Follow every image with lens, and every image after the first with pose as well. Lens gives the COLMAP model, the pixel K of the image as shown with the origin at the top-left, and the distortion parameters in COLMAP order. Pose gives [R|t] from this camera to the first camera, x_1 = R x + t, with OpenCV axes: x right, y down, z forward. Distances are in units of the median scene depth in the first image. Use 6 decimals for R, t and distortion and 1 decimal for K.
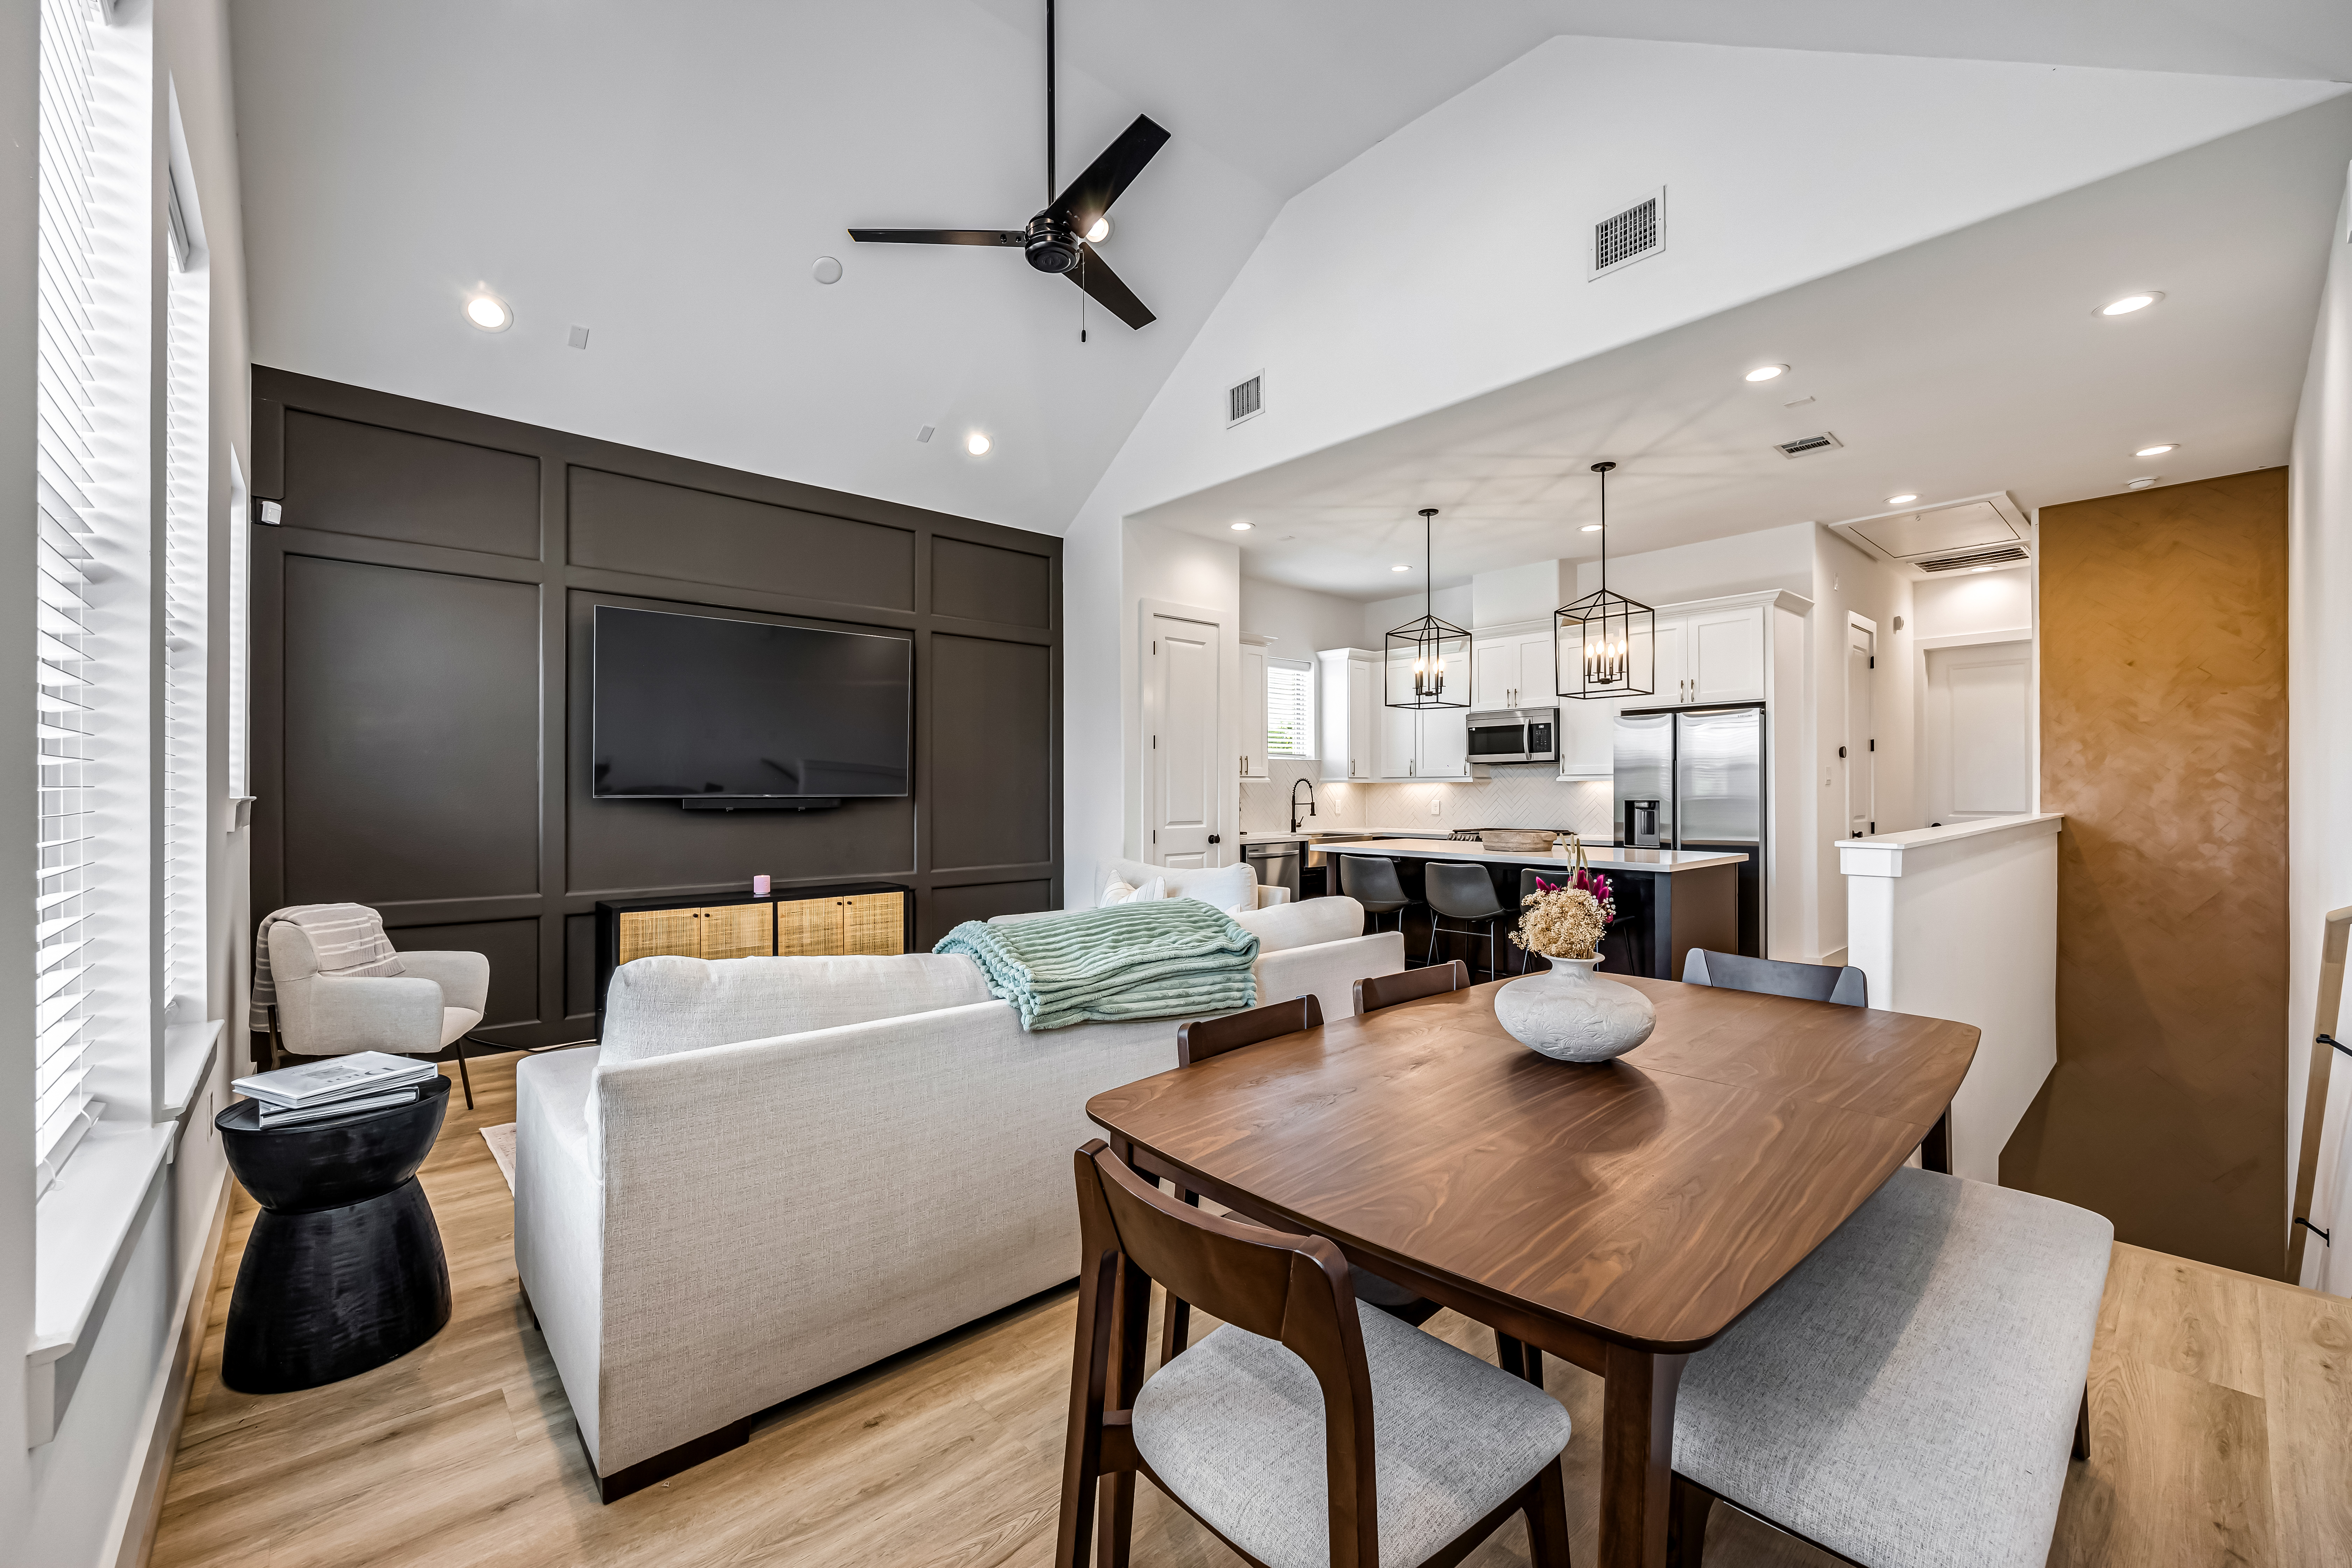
lens RADIAL K [[942.4, 0, 1178.8], [0, 942.4, 784.8], [0, 0, 1]] dist [-0.005910, 0.000860]
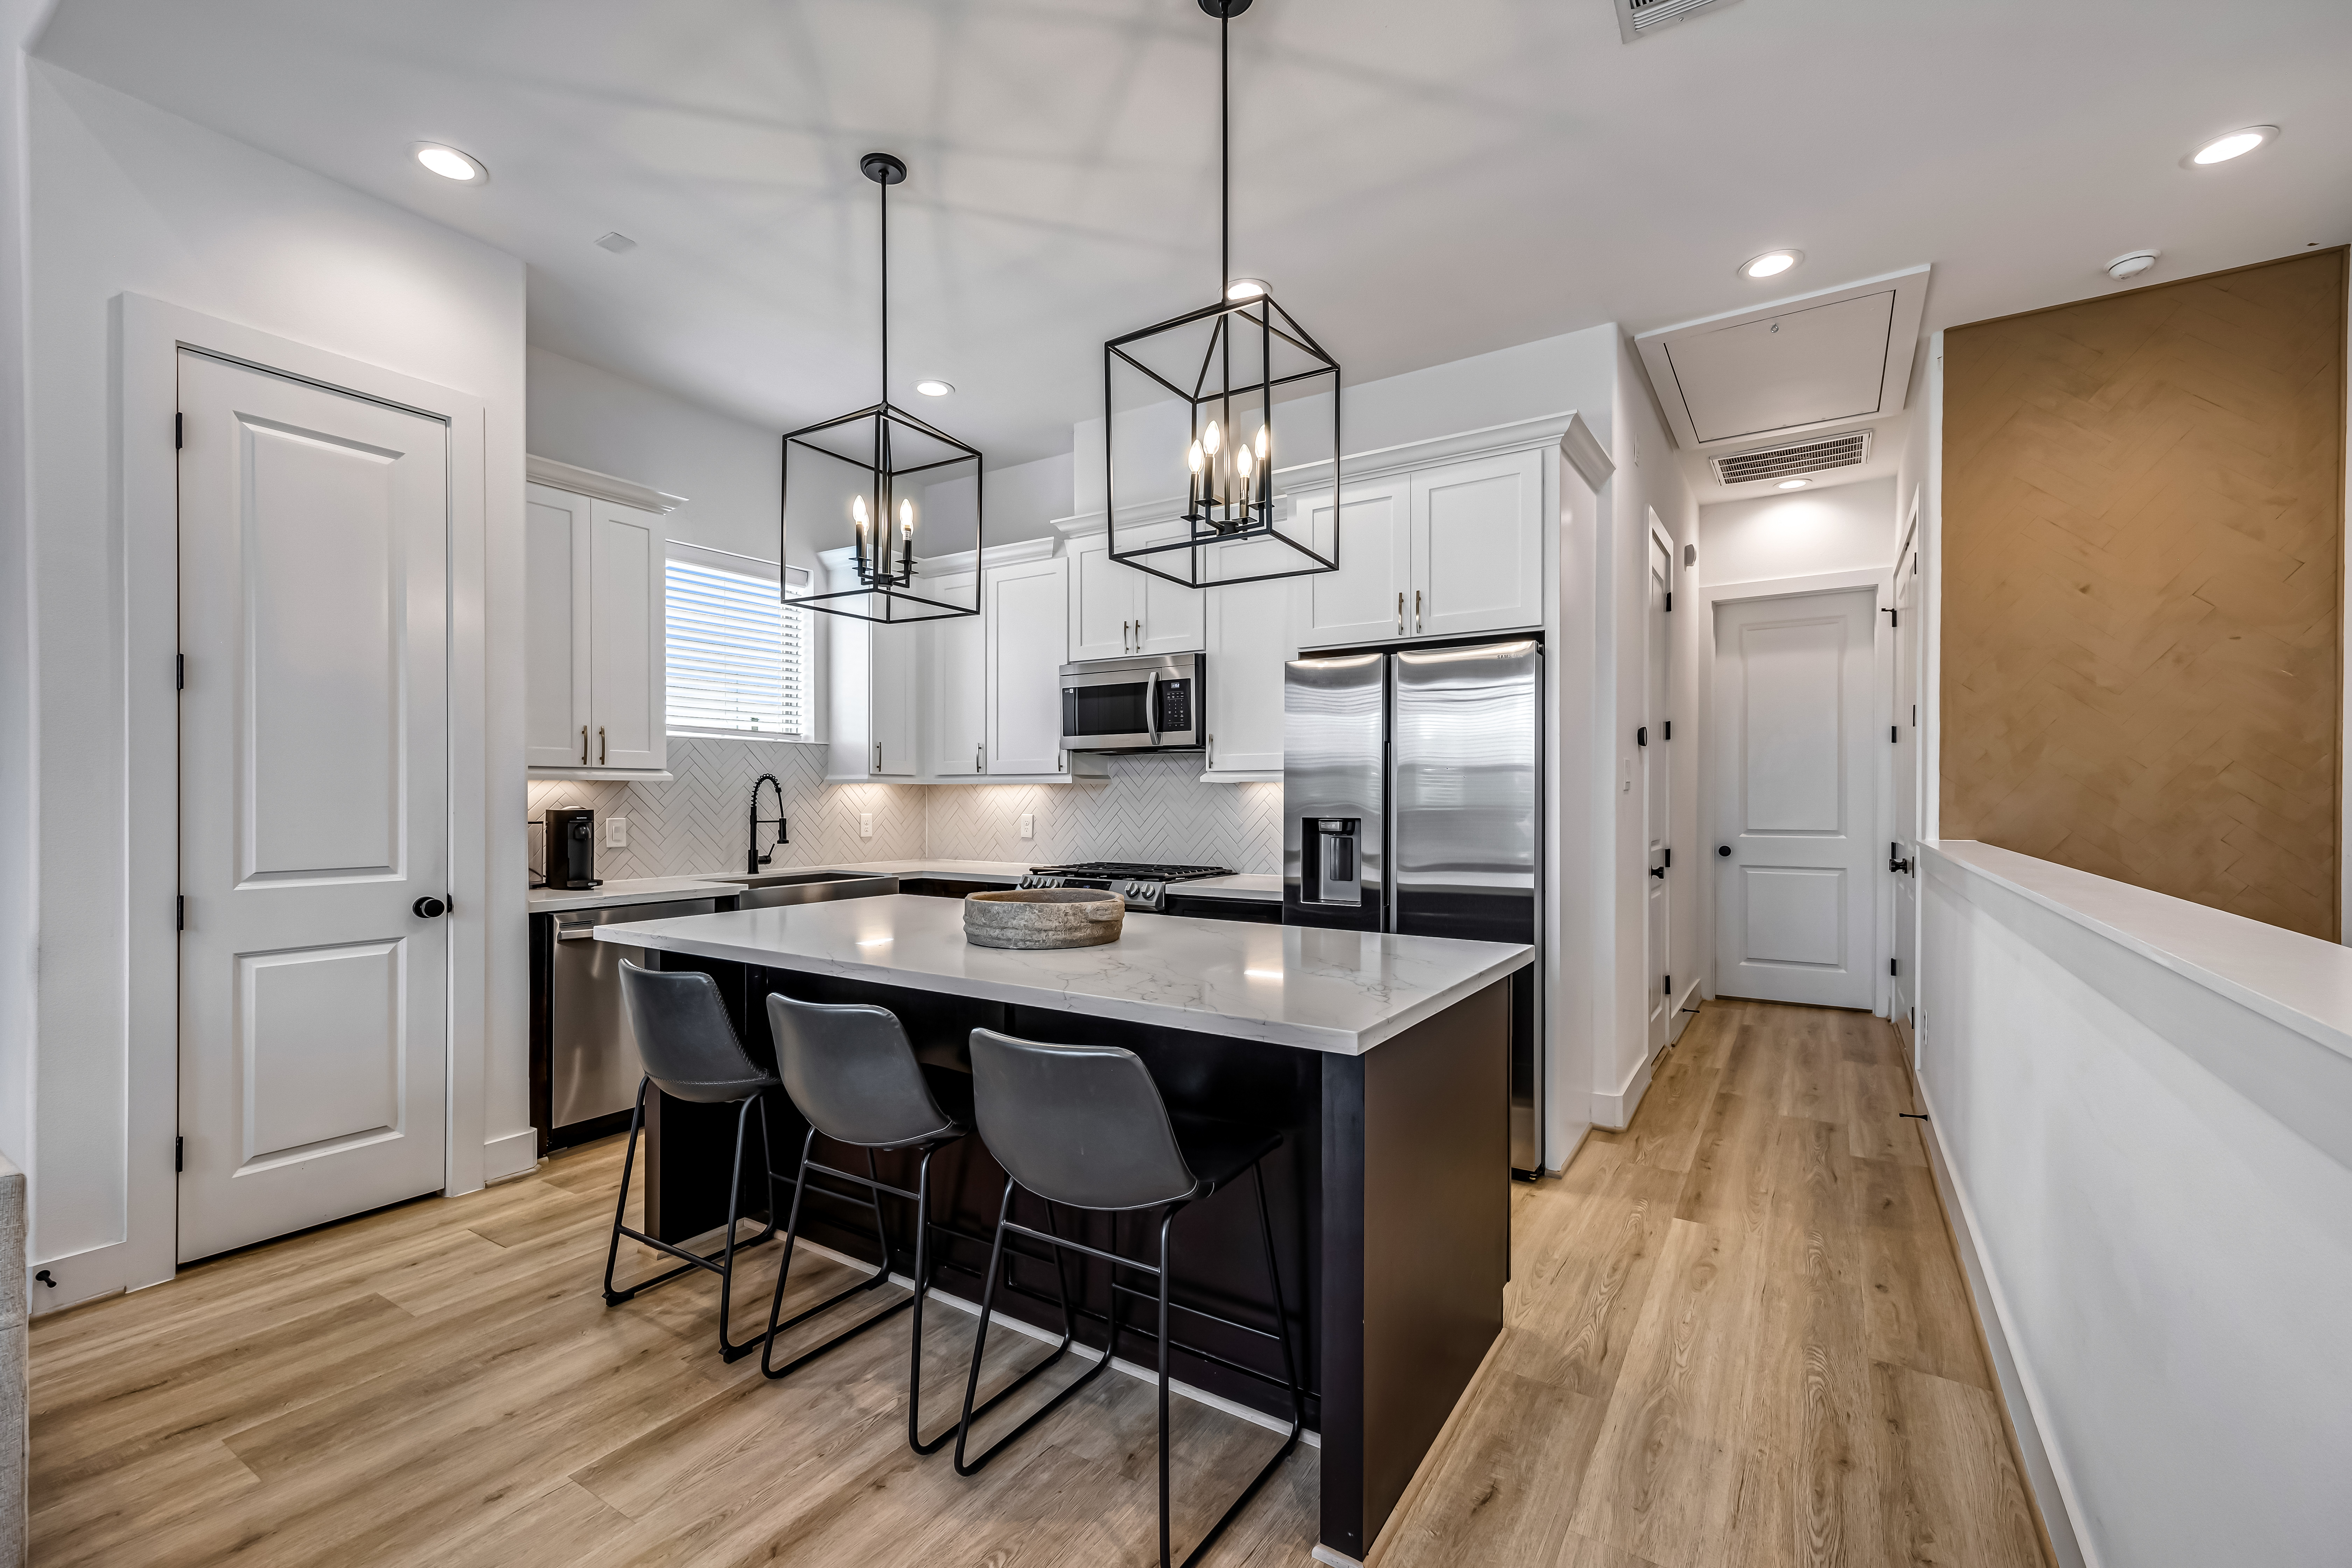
lens RADIAL K [[942.4, 0, 1180.9], [0, 942.4, 795.5], [0, 0, 1]] dist [-0.005910, 0.000860]
pose [[0.965621, 0.005127, 0.259903, 0.247444], [-0.005784, 0.999982, 0.001764, 0.003338], [-0.259890, -0.003207, 0.965633, 0.462740]]
